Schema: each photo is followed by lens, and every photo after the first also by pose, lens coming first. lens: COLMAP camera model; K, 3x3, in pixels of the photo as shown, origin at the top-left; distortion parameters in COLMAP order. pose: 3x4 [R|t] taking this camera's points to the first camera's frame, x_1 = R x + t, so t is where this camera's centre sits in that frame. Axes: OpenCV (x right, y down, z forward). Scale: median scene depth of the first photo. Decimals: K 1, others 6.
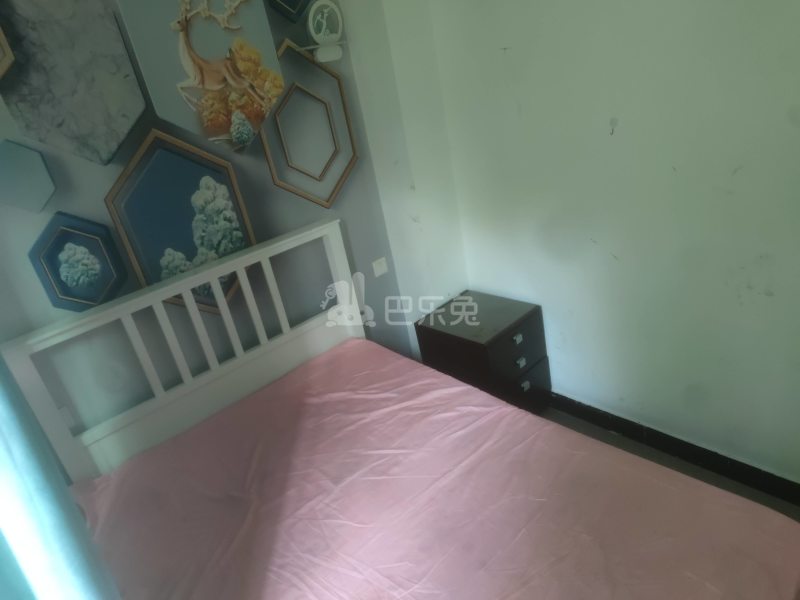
lens RADIAL K [[576.2, 0, 400.0], [0, 576.2, 300.0], [0, 0, 1]] dist [0.092716, -0.087321]
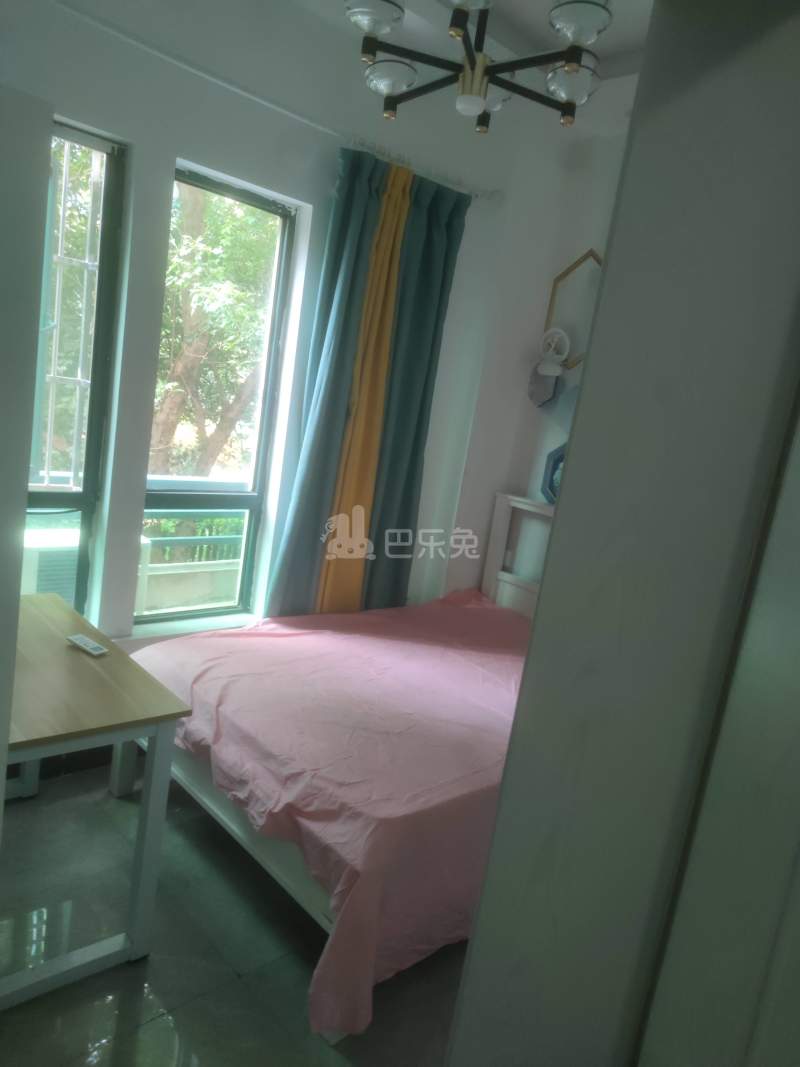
lens RADIAL K [[768.5, 0, 411.3], [0, 768.5, 533.9], [0, 0, 1]] dist [0.092716, -0.087321]
pose [[0.002714, 0.347636, -0.937626, 1.135906], [-0.552258, 0.782196, 0.288410, -0.253065], [0.833669, 0.517029, 0.194108, 0.354152]]
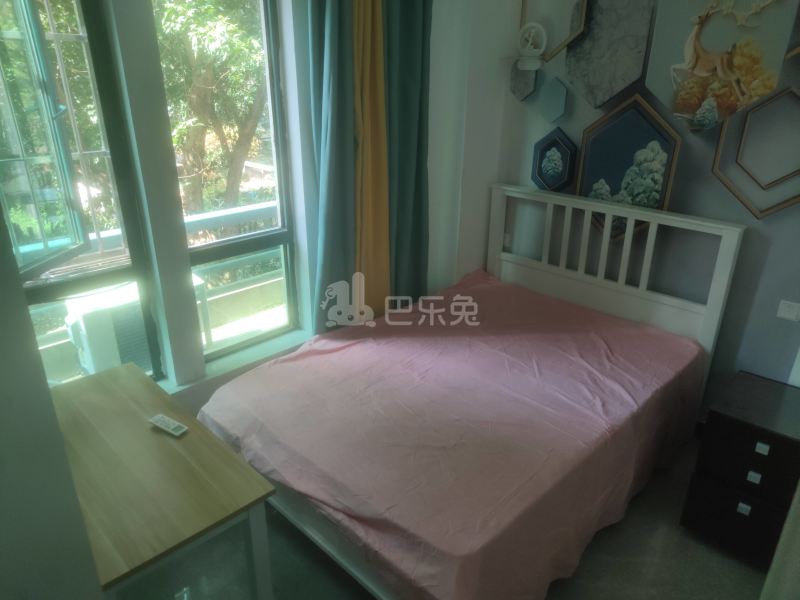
lens RADIAL K [[561.0, 0, 400.0], [0, 561.0, 300.0], [0, 0, 1]] dist [0.044845, -0.029790]
pose [[0.062168, 0.544866, -0.836215, 0.827290], [-0.436845, 0.768174, 0.468055, -0.278370], [0.897386, 0.336198, 0.285778, 0.277896]]
